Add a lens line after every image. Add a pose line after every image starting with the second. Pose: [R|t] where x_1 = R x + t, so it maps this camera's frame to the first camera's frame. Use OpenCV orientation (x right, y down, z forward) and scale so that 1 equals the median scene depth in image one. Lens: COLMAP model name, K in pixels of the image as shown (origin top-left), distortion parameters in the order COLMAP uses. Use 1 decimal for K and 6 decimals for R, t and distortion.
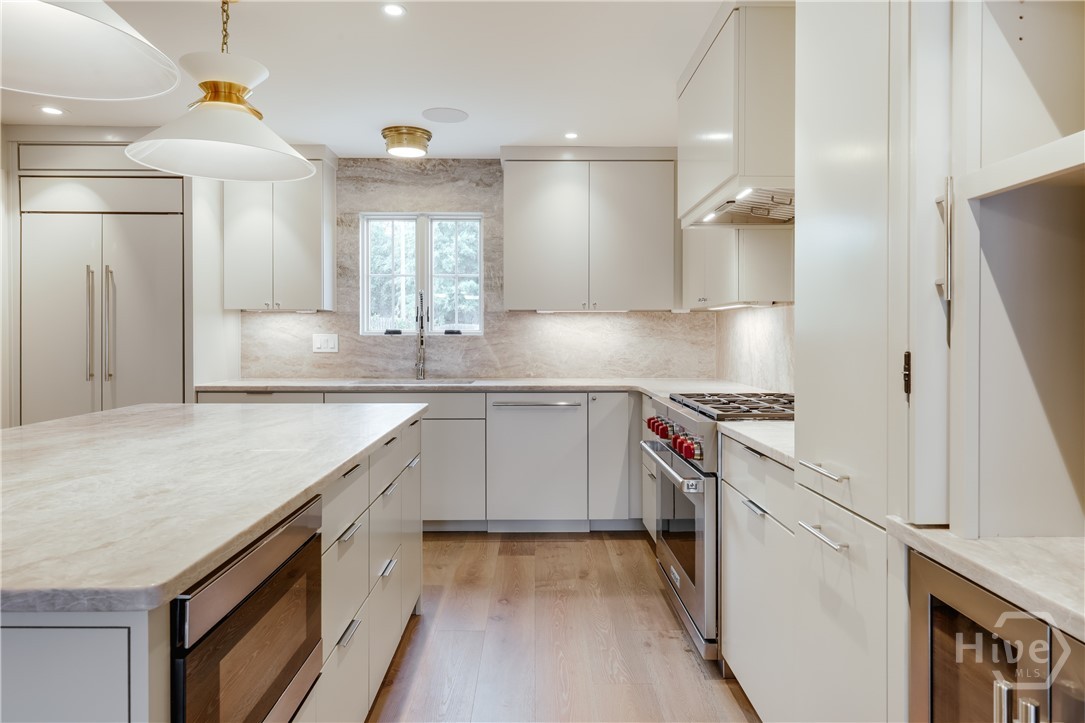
lens RADIAL K [[684.3, 0, 537.2], [0, 684.3, 345.3], [0, 0, 1]] dist [0.003257, -0.001352]
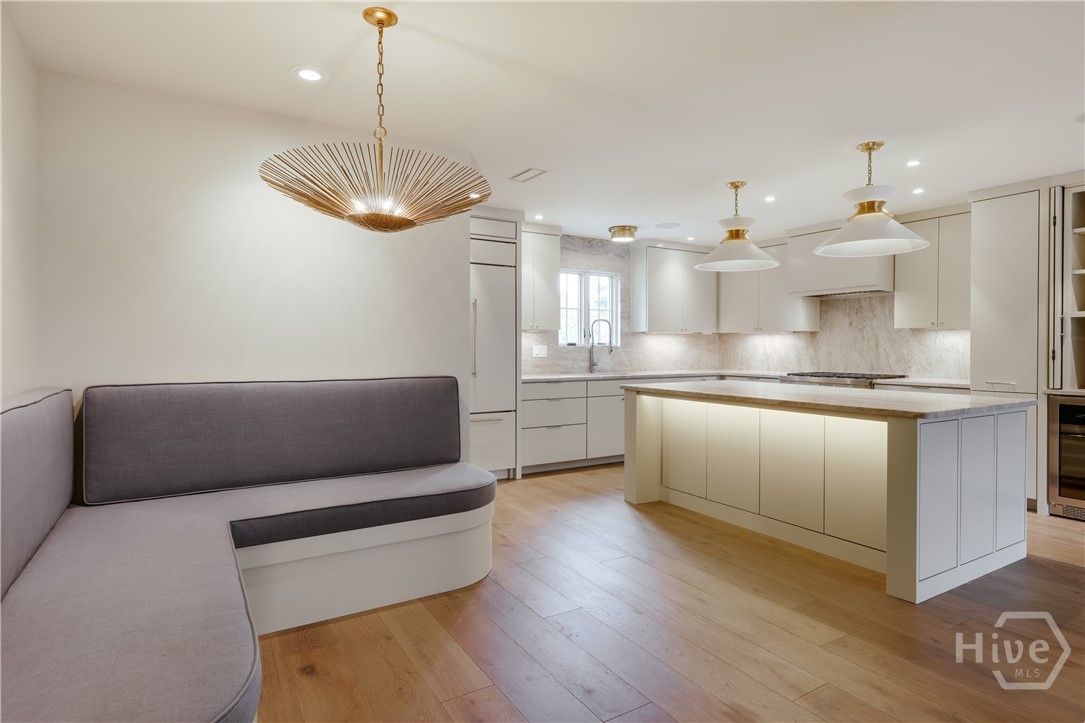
lens RADIAL K [[581.7, 0, 535.9], [0, 581.7, 351.6], [0, 0, 1]] dist [0.001074, 0.000282]
pose [[0.859756, -0.004167, 0.510688, -1.110017], [0.006766, 0.999972, -0.003232, 0.001968], [-0.510661, 0.006234, 0.859760, -0.138034]]
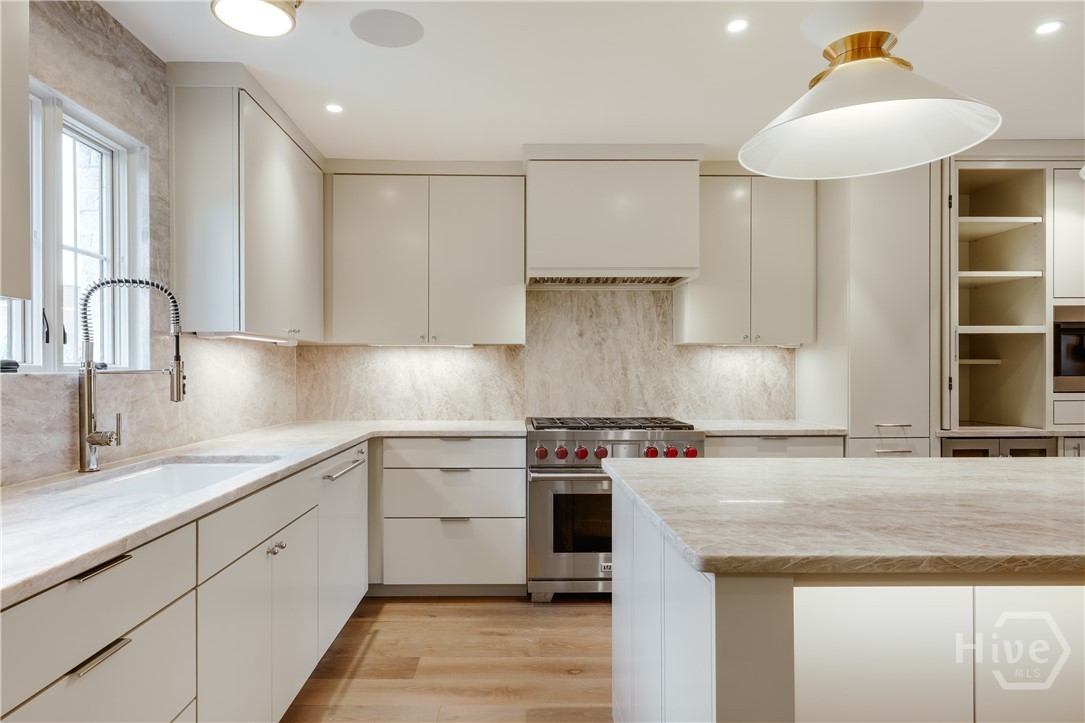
lens RADIAL K [[671.0, 0, 520.4], [0, 671.0, 372.8], [0, 0, 1]] dist [0.002175, 0.000752]
pose [[-0.003884, -0.003342, 0.999987, -0.687519], [0.015269, 0.999878, 0.003401, -0.014227], [-0.999876, 0.015282, -0.003832, 0.797174]]
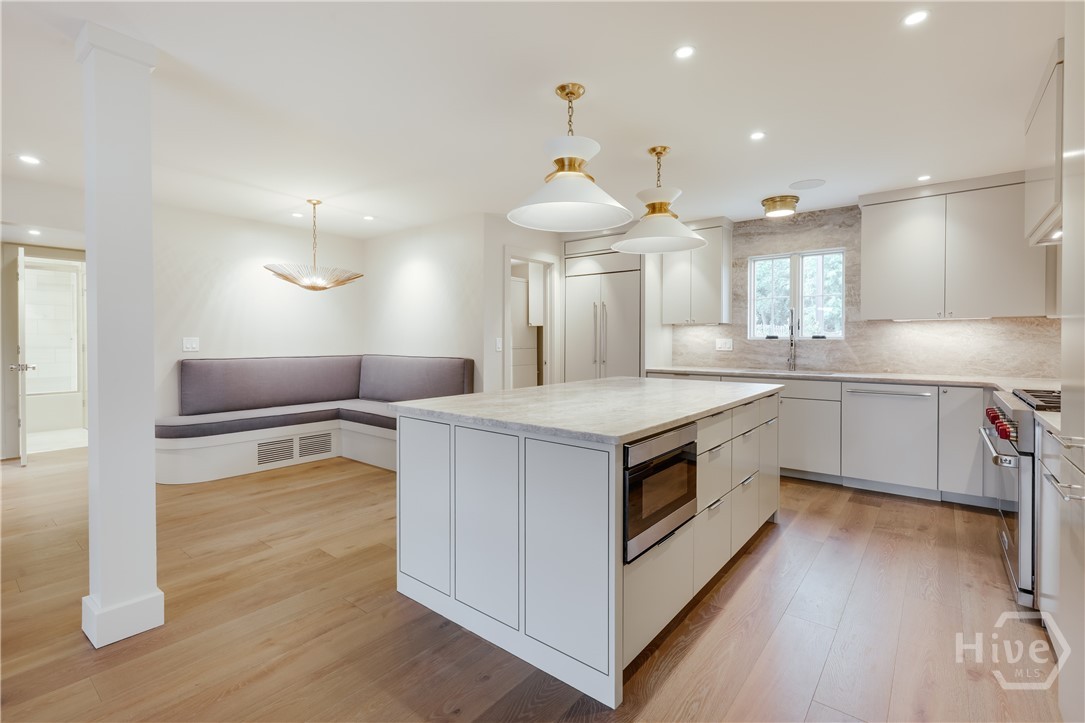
lens RADIAL K [[491.2, 0, 538.7], [0, 491.2, 346.4], [0, 0, 1]] dist [-0.000095, 0.000135]
pose [[0.770942, 0.007177, -0.636866, 0.079936], [-0.007641, 0.999969, 0.002020, 0.001892], [0.636860, 0.003309, 0.770972, -0.126842]]
